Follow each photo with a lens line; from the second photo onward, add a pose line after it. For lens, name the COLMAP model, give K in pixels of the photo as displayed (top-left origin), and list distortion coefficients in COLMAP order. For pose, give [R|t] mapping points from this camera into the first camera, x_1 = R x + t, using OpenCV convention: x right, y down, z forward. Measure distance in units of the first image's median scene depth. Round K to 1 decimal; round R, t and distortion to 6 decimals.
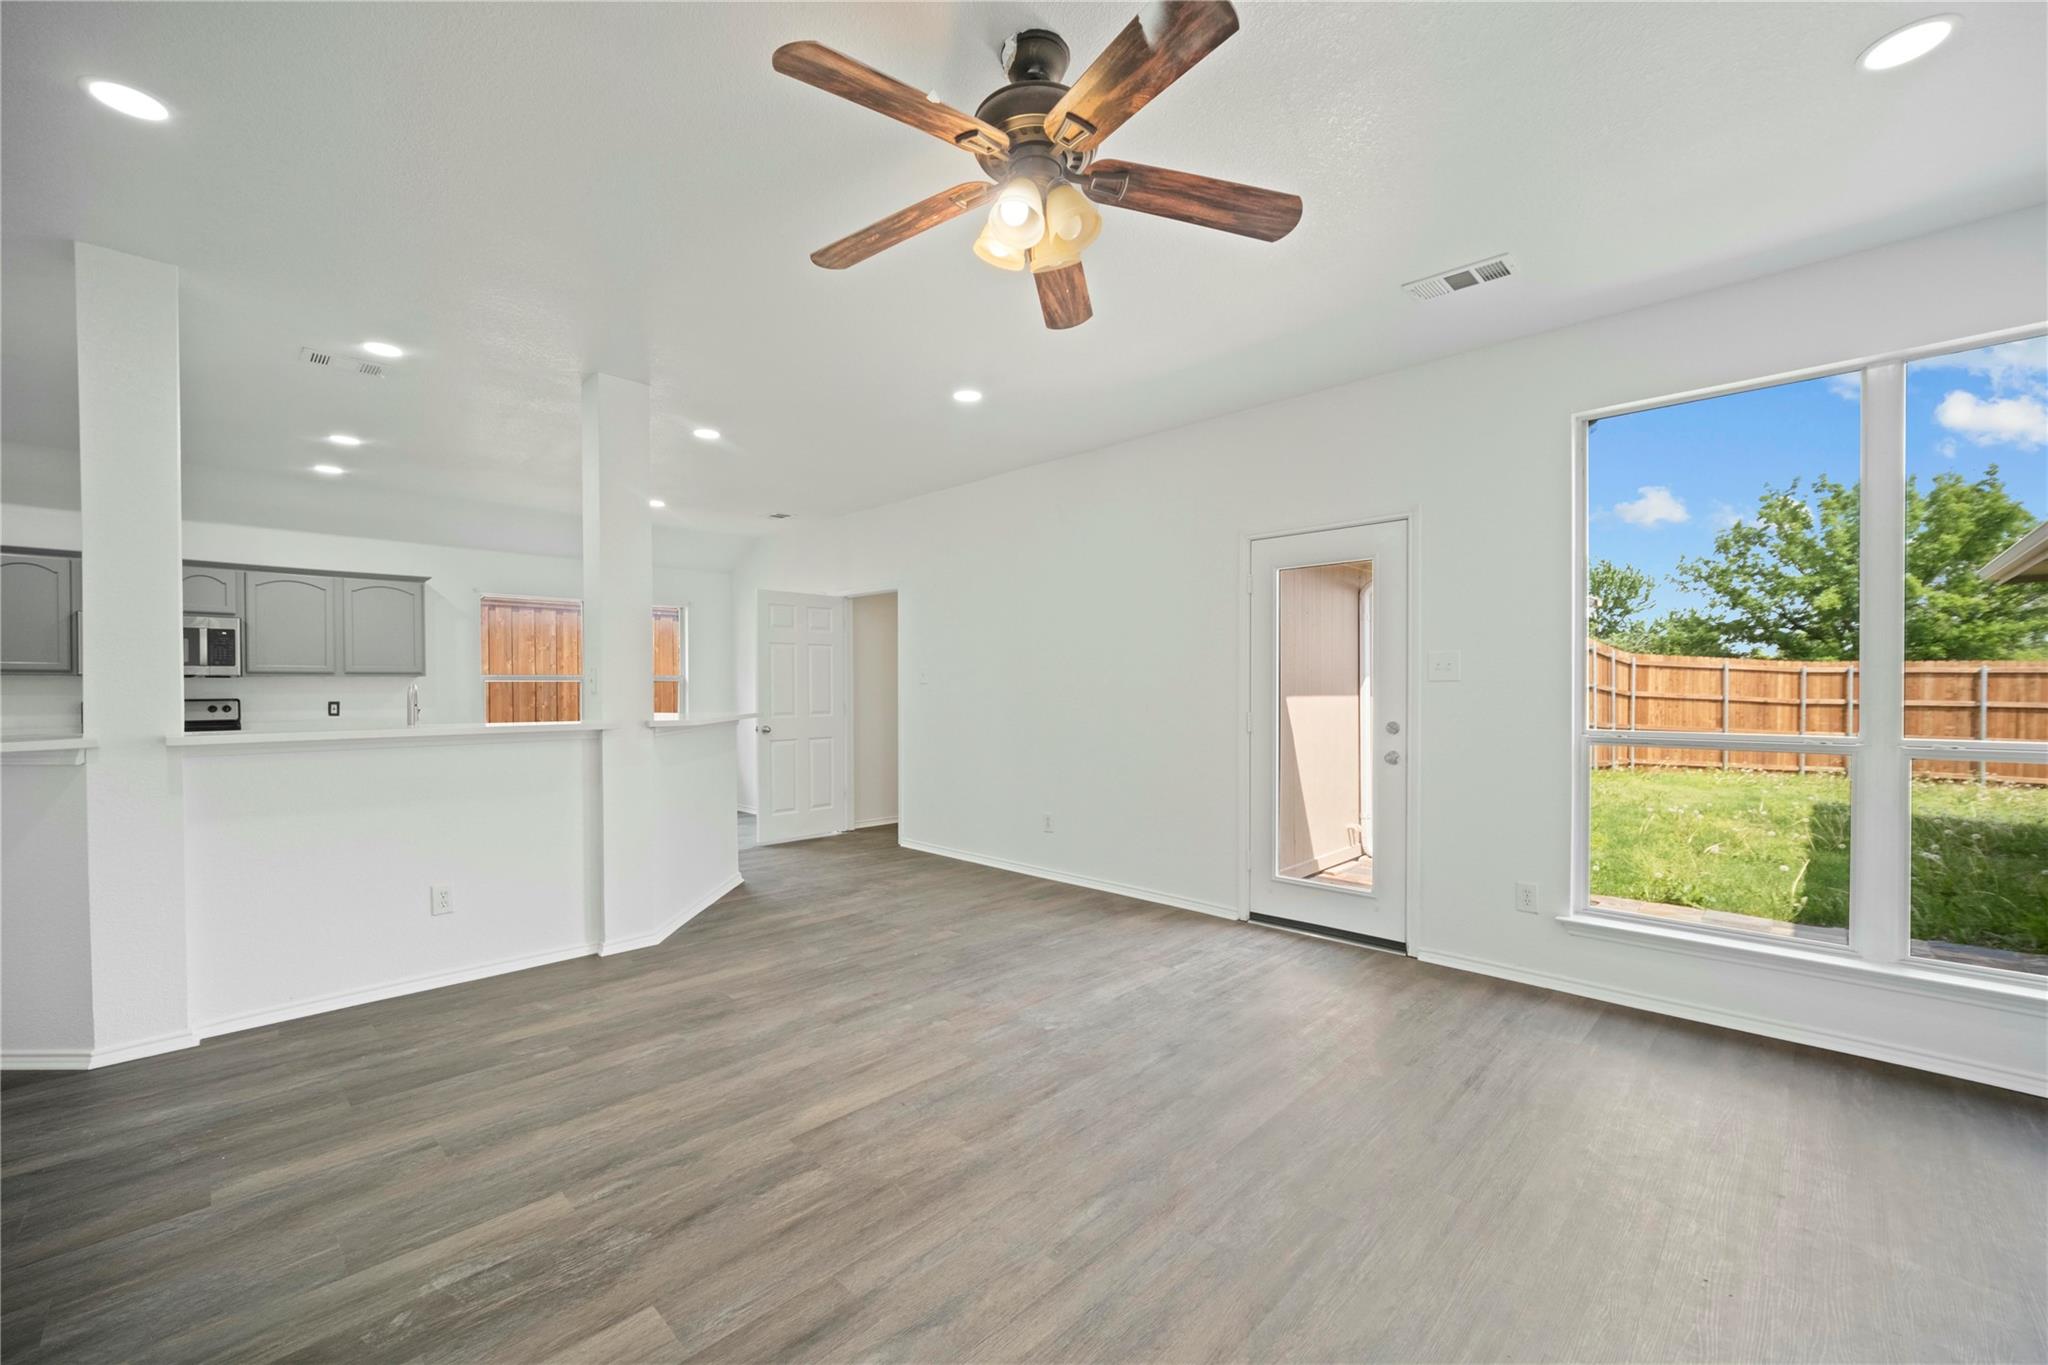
lens RADIAL K [[837.0, 0, 1026.8], [0, 837.0, 696.0], [0, 0, 1]] dist [-0.002935, -0.000301]
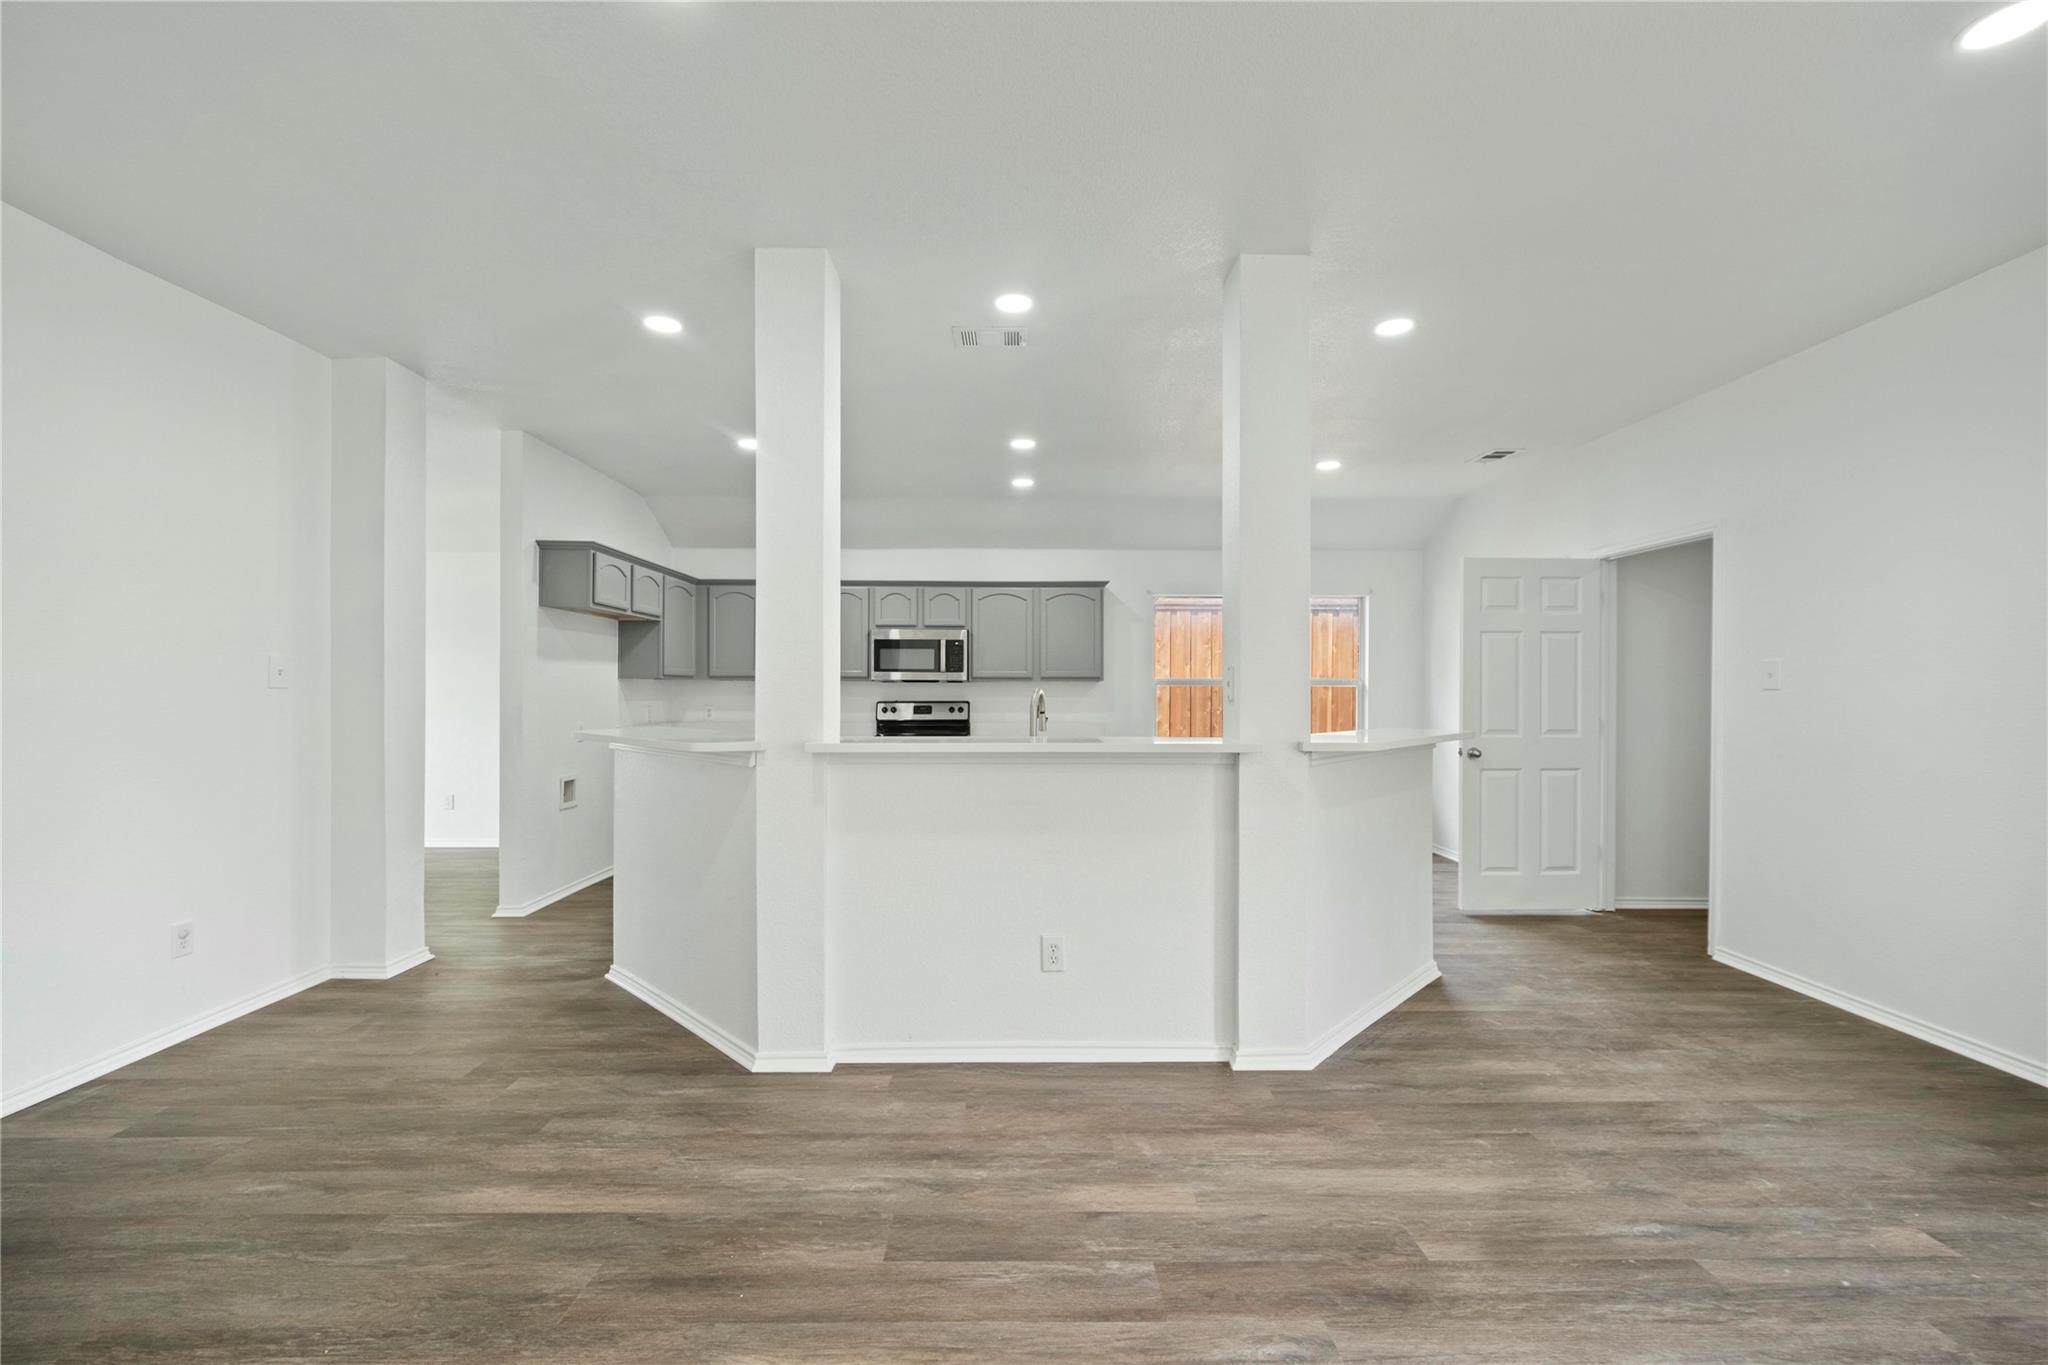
lens RADIAL K [[837.0, 0, 1026.8], [0, 837.0, 696.0], [0, 0, 1]] dist [-0.002935, -0.000301]
pose [[0.712239, 0.008448, -0.701886, -0.128584], [-0.013448, 0.999908, -0.001611, -0.004297], [0.701808, 0.010586, 0.712288, 0.345224]]
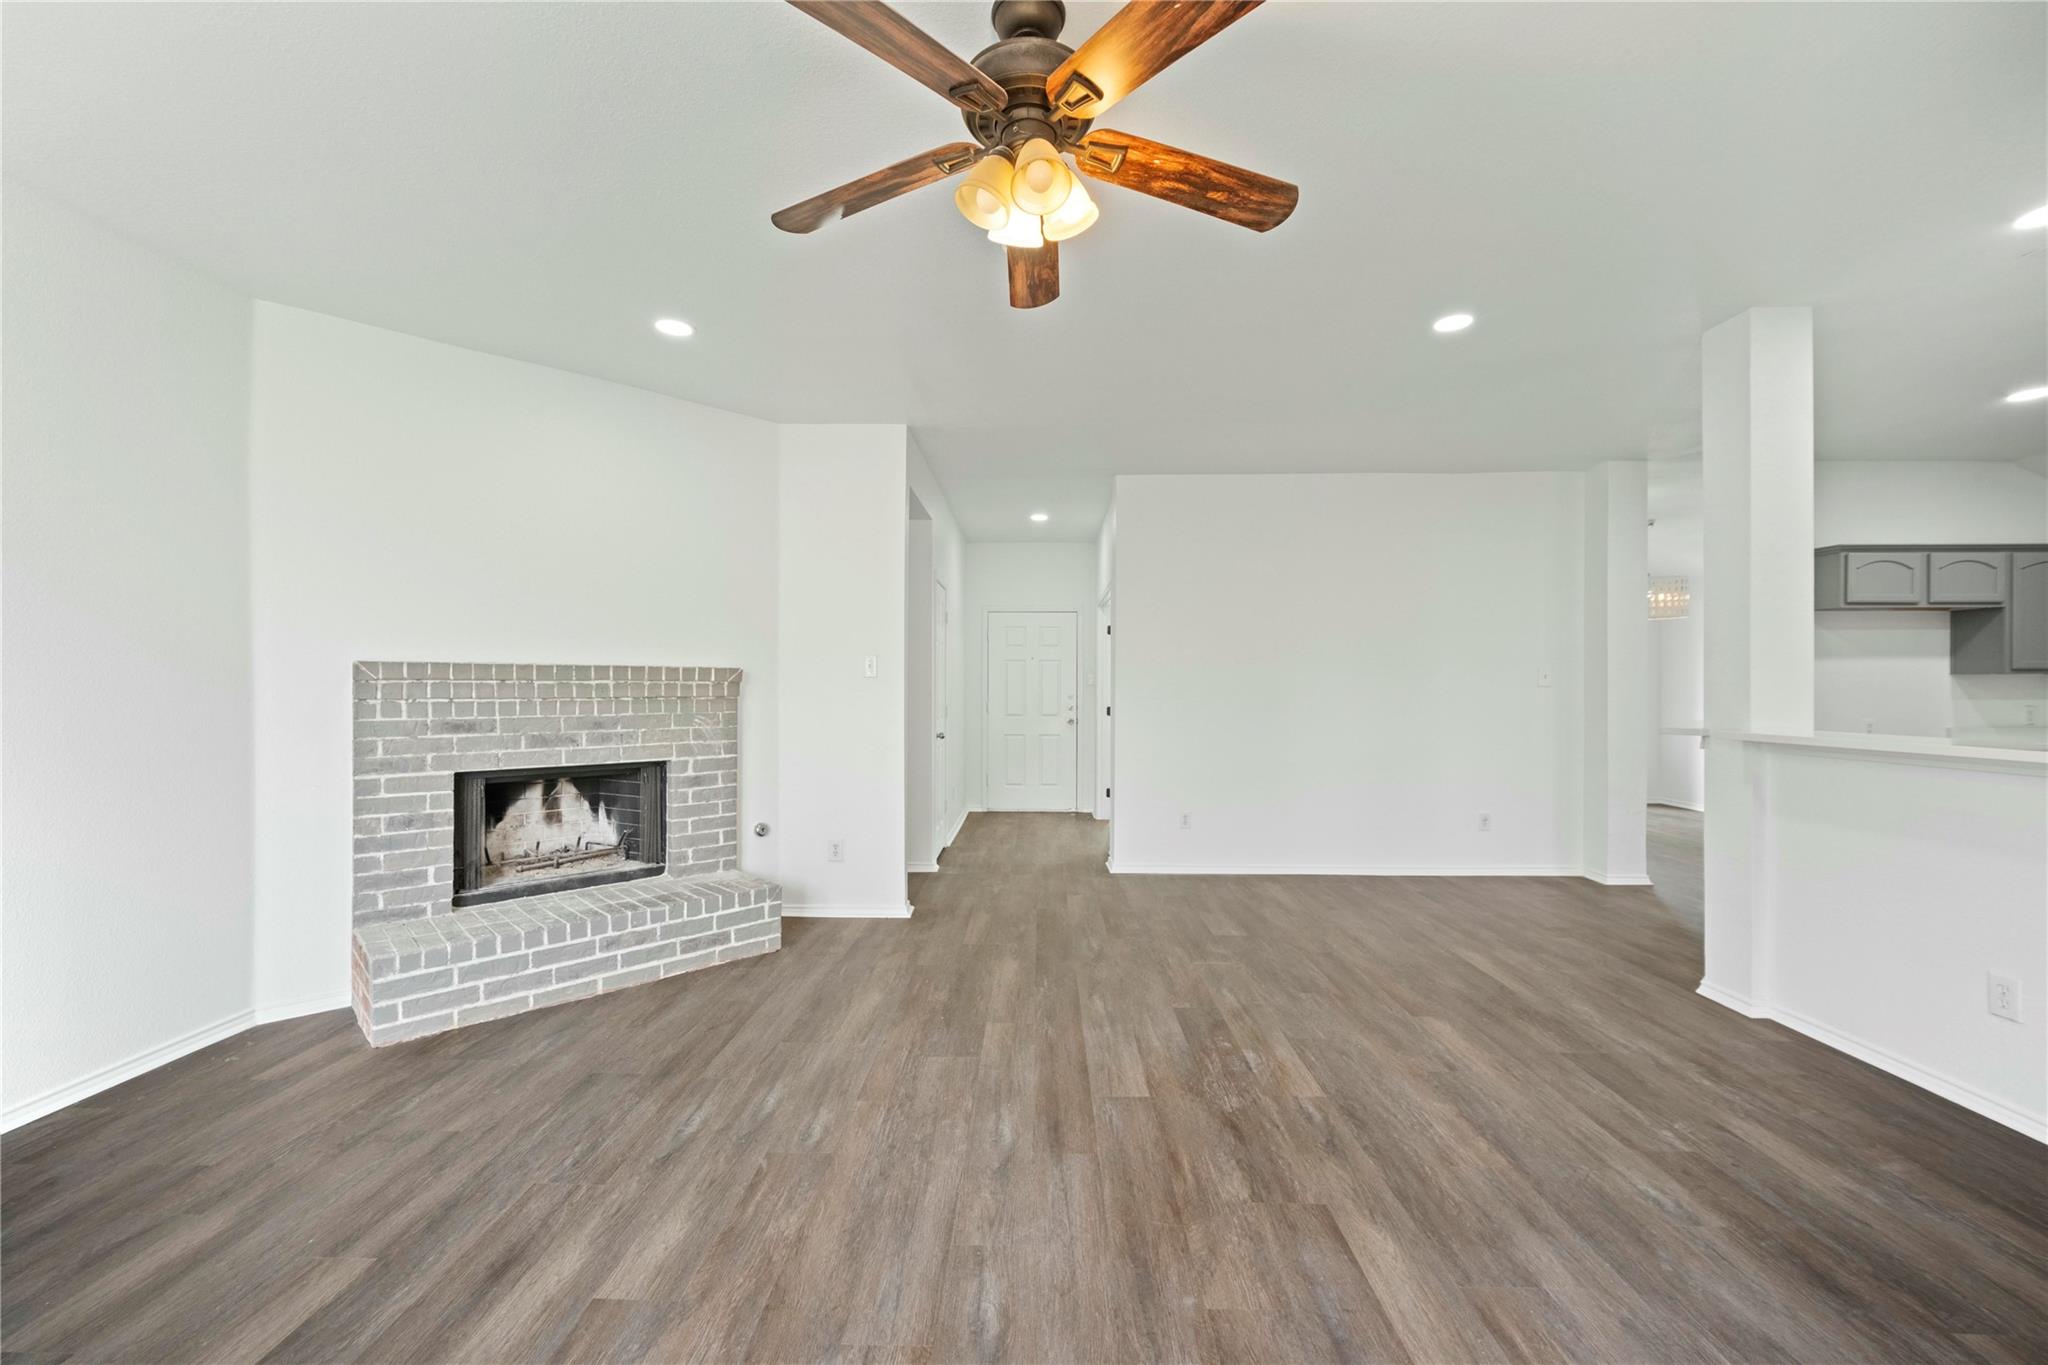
lens RADIAL K [[789.6, 0, 1004.8], [0, 789.6, 684.2], [0, 0, 1]] dist [0.000119, 0.000053]
pose [[-0.742189, 0.000659, -0.670191, 0.301577], [-0.005630, 0.999958, 0.007218, -0.012915], [0.670167, 0.009130, -0.742154, 0.798169]]
